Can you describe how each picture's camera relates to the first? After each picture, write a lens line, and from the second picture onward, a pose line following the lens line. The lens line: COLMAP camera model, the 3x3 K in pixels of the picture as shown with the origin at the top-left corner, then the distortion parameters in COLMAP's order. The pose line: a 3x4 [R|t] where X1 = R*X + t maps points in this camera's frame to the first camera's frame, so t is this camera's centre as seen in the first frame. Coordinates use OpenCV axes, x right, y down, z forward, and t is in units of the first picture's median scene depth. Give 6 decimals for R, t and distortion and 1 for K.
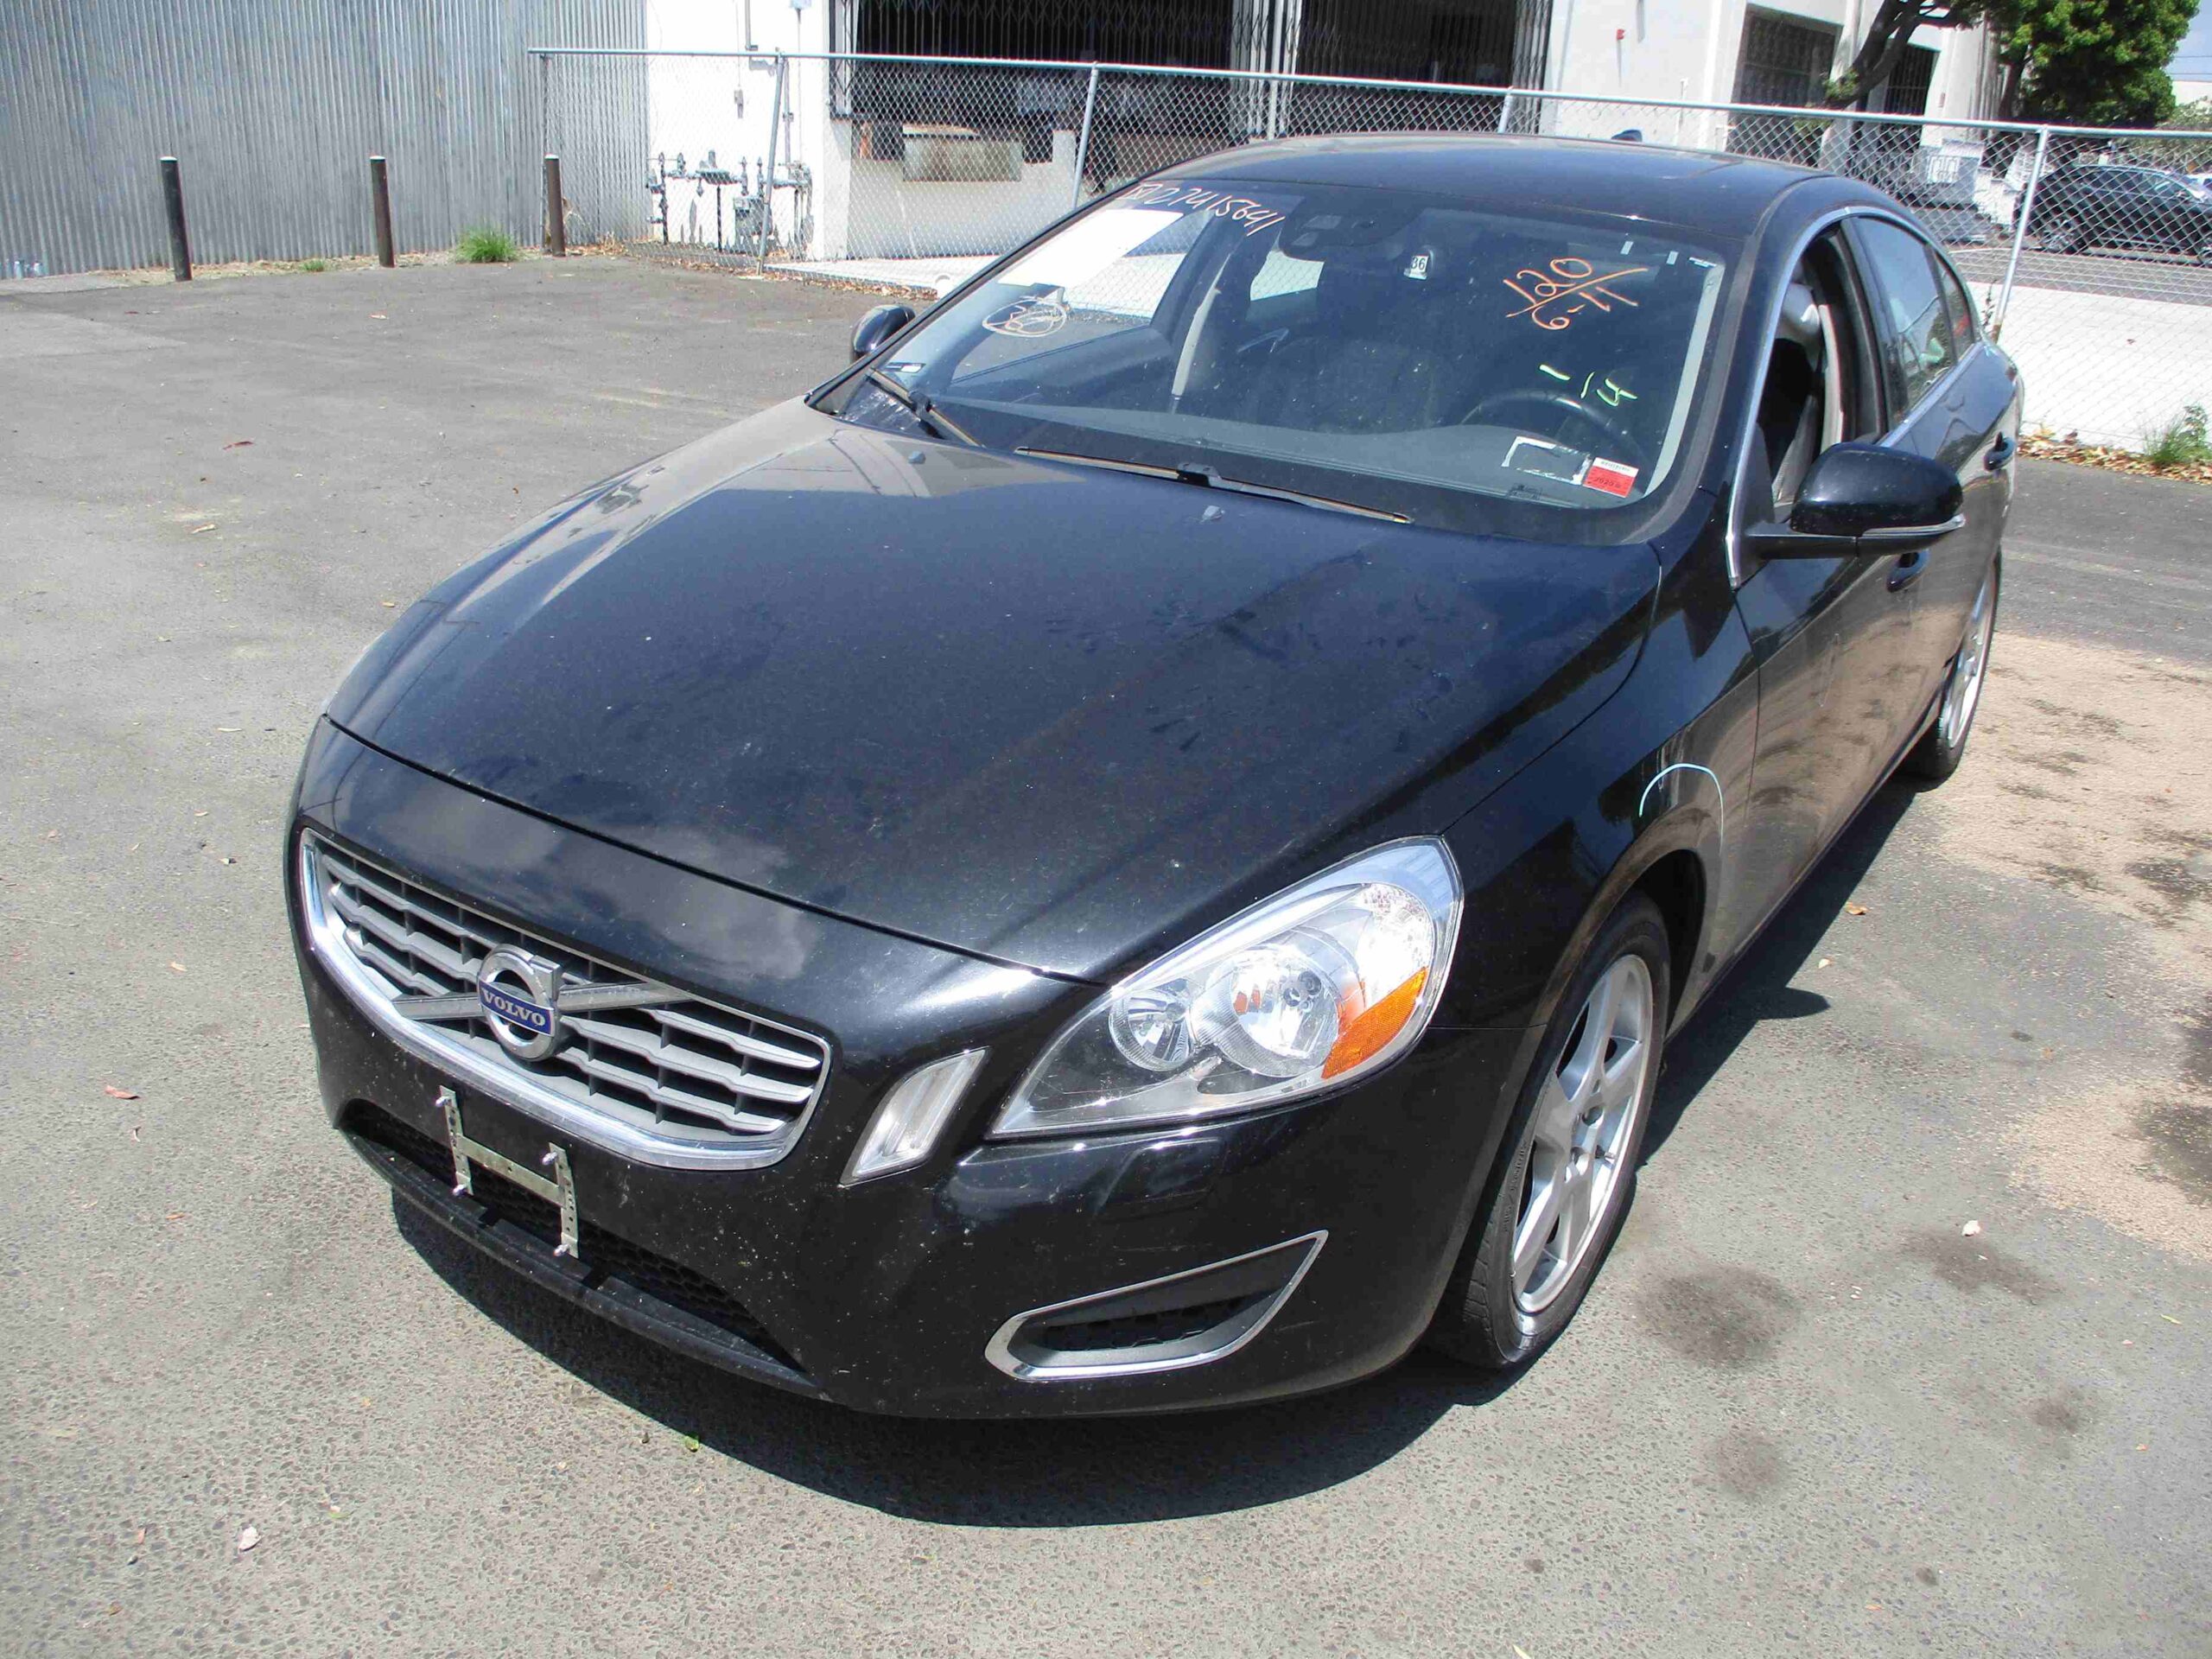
lens RADIAL K [[1778.4, 0, 1106.0], [0, 1778.4, 829.5], [0, 0, 1]] dist [-0.036646, 0.000989]
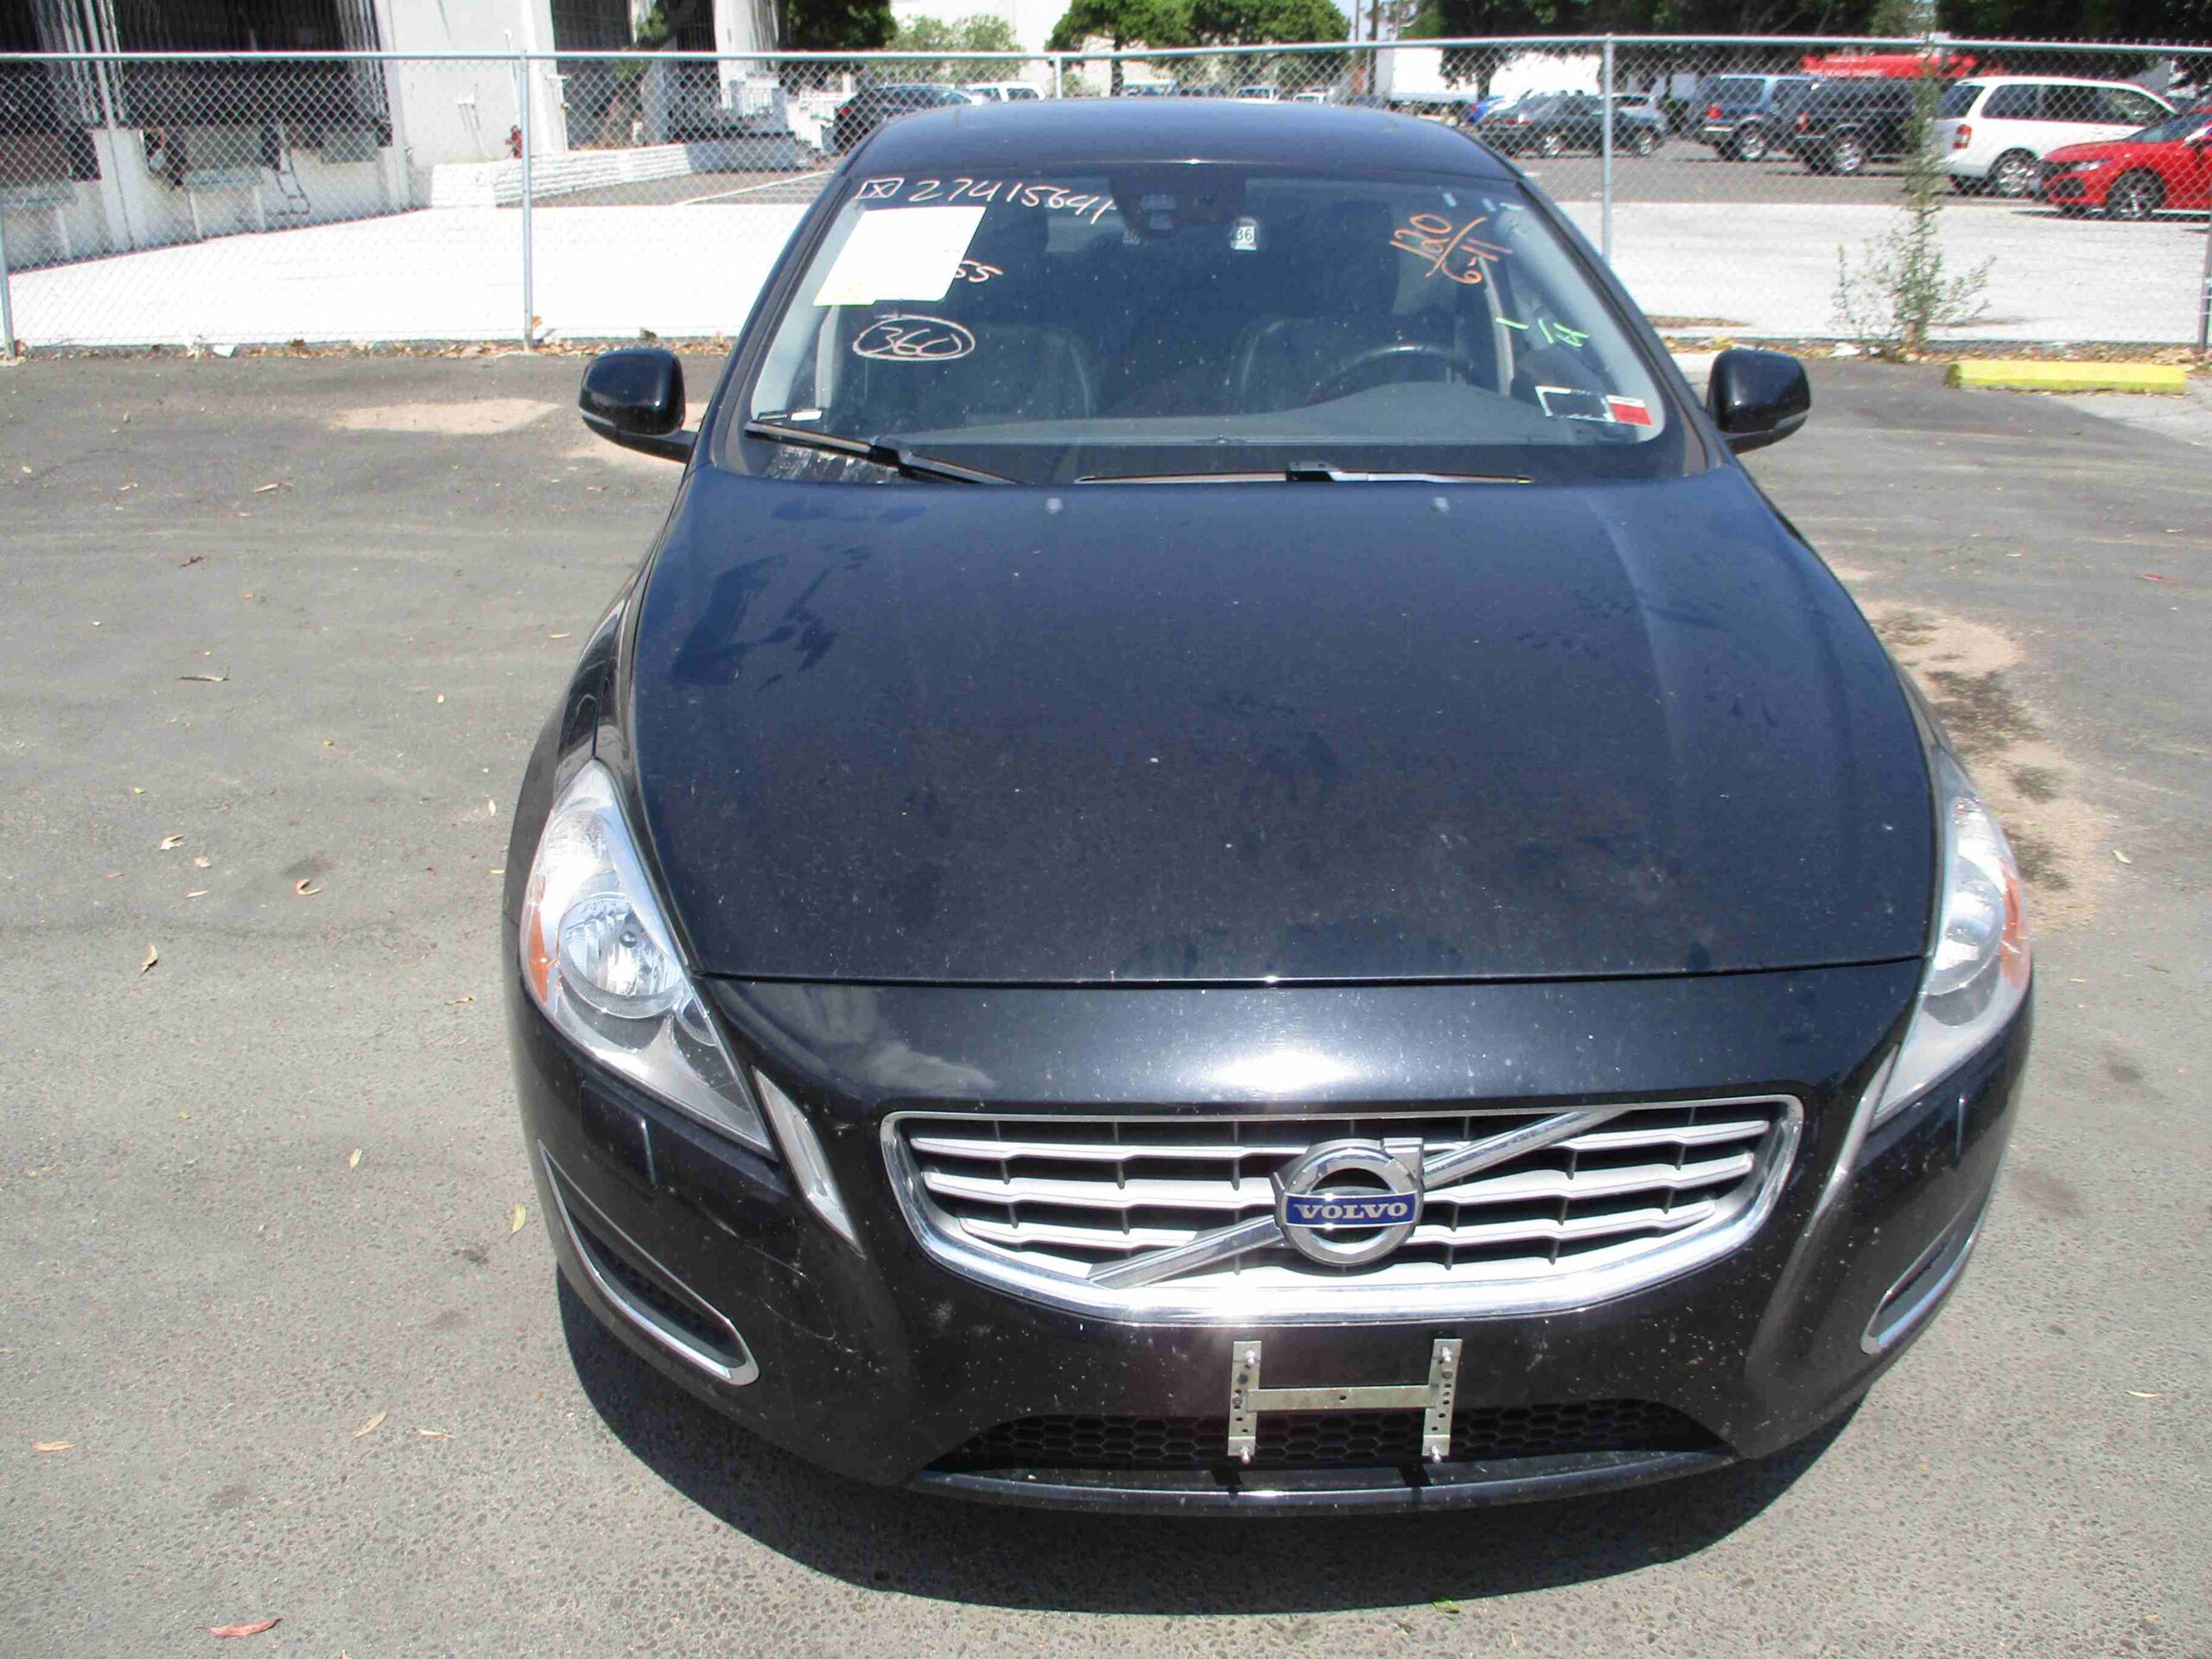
lens RADIAL K [[1816.8, 0, 1106.0], [0, 1816.8, 829.5], [0, 0, 1]] dist [-0.048498, -0.004018]
pose [[0.809891, -0.269182, 0.521169, -0.311078], [0.259580, 0.961225, 0.093085, -0.068949], [-0.526018, 0.059897, 0.848362, 0.120077]]
